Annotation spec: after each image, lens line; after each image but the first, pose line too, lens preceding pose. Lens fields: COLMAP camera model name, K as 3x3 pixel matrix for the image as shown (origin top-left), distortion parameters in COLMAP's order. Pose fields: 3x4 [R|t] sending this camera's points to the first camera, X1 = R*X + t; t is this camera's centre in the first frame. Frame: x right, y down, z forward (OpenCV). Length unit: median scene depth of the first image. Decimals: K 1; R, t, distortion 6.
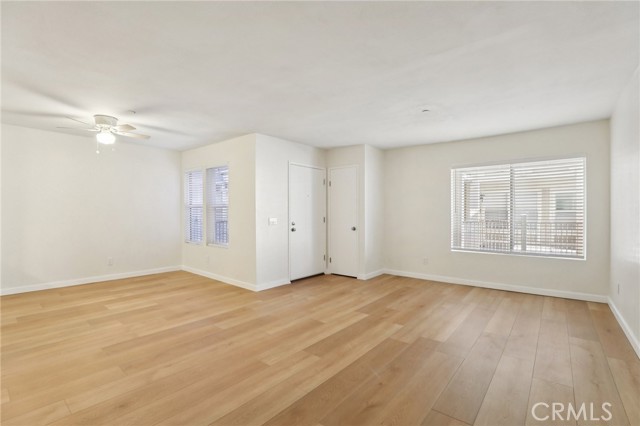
lens RADIAL K [[295.7, 0, 322.7], [0, 295.7, 216.4], [0, 0, 1]] dist [-0.038513, 0.013113]
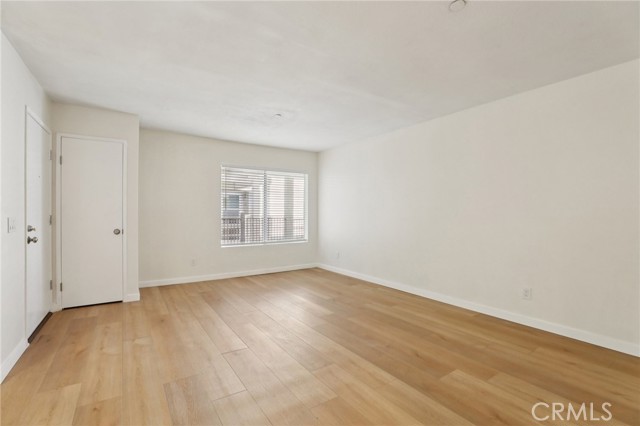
lens RADIAL K [[295.7, 0, 322.7], [0, 295.7, 216.4], [0, 0, 1]] dist [-0.038513, 0.013113]
pose [[0.282378, -0.012875, 0.959217, -0.587062], [0.002235, 0.999916, 0.012764, -0.003019], [-0.959301, -0.001461, 0.282383, 0.491772]]
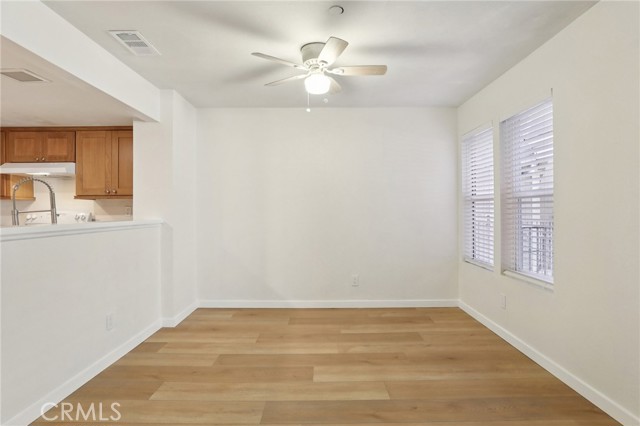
lens RADIAL K [[340.7, 0, 320.0], [0, 340.7, 213.0], [0, 0, 1]] dist [-0.032814, 0.000373]
pose [[0.636332, -0.002651, -0.771410, -0.211207], [-0.001269, 0.999989, -0.004483, -0.003612], [0.771414, 0.003832, 0.636322, 0.563413]]
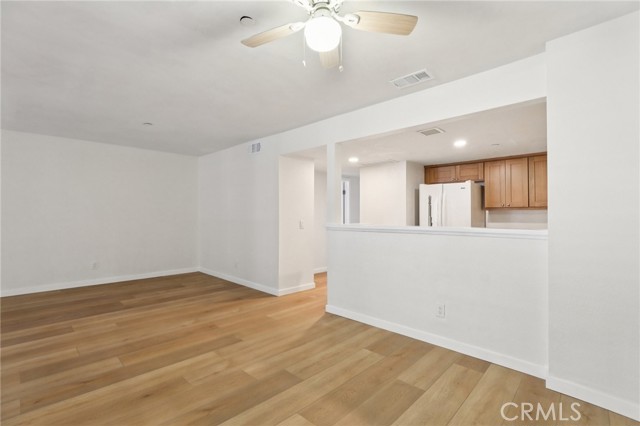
lens RADIAL K [[305.0, 0, 320.0], [0, 305.0, 213.0], [0, 0, 1]] dist [-0.001701, -0.000305]
pose [[-0.996481, -0.007834, 0.083455, -0.781583], [-0.007805, 0.999969, 0.000667, -0.021377], [-0.083458, 0.000013, -0.996511, 1.446664]]
